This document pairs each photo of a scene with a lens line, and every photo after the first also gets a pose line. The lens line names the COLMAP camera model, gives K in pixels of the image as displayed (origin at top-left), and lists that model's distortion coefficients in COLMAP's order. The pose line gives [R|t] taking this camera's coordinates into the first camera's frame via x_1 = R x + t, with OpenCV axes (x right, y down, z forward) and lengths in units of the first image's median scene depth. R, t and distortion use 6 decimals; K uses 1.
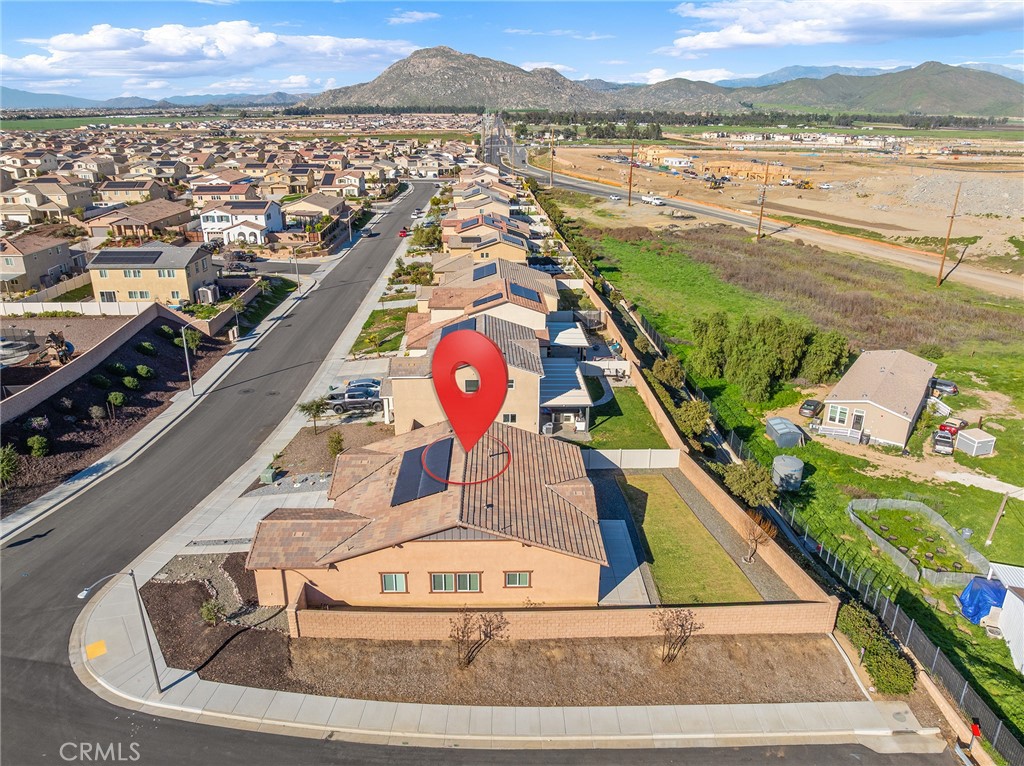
lens RADIAL K [[723.9, 0, 512.8], [0, 723.9, 373.1], [0, 0, 1]] dist [-0.043550, 0.012873]
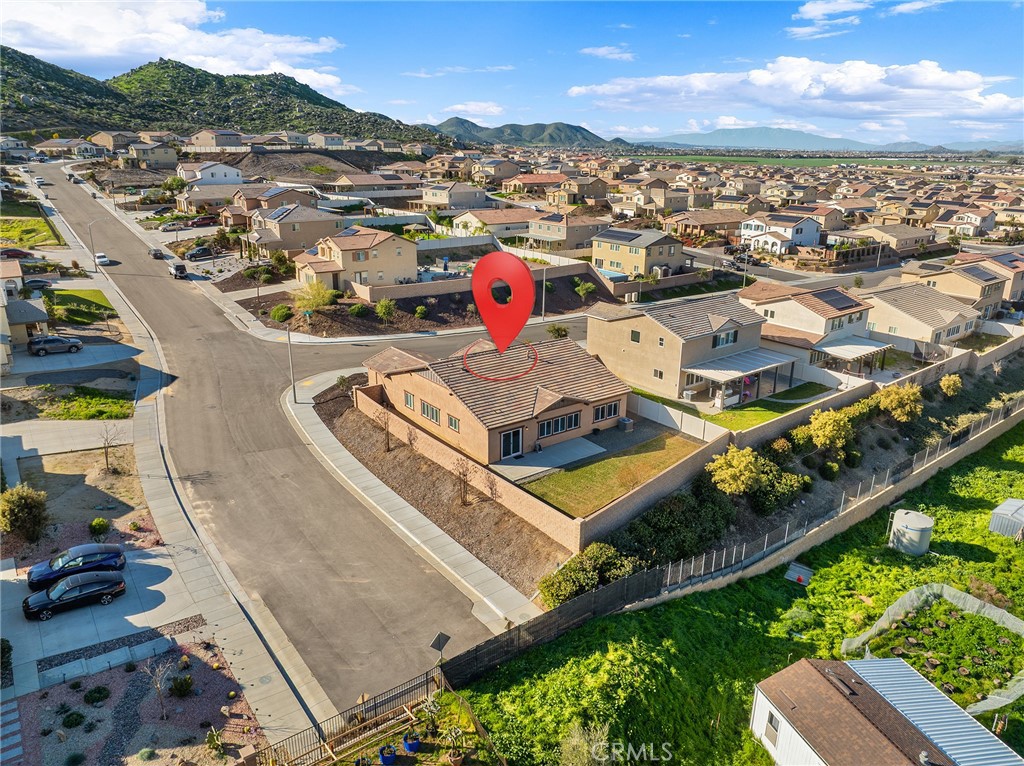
lens RADIAL K [[723.9, 0, 516.0], [0, 723.9, 374.8], [0, 0, 1]] dist [-0.043550, 0.012873]
pose [[0.582740, 0.247173, -0.774158, 0.292767], [-0.288648, 0.953461, 0.087143, 0.012313], [0.759669, 0.172677, 0.626966, 0.058995]]
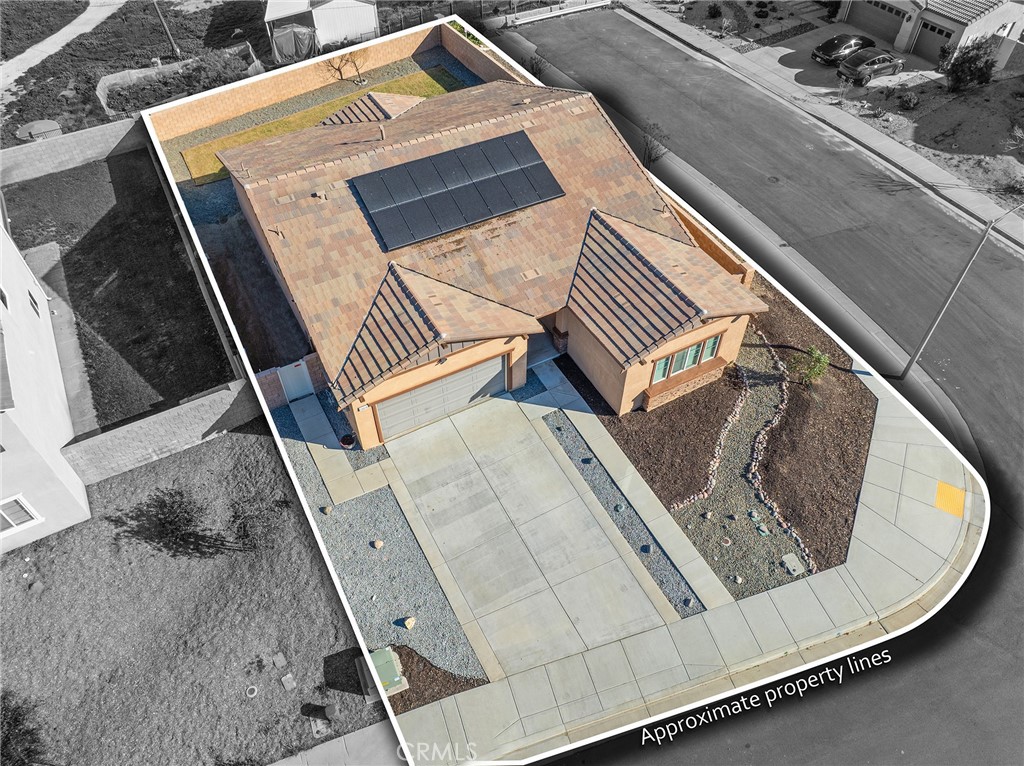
lens RADIAL K [[723.9, 0, 514.3], [0, 723.9, 393.8], [0, 0, 1]] dist [-0.043550, 0.012873]
pose [[-0.464853, -0.664271, 0.585369, -0.179208], [0.303761, 0.501362, 0.810164, -0.072163], [-0.831650, 0.554419, -0.031280, 0.323311]]
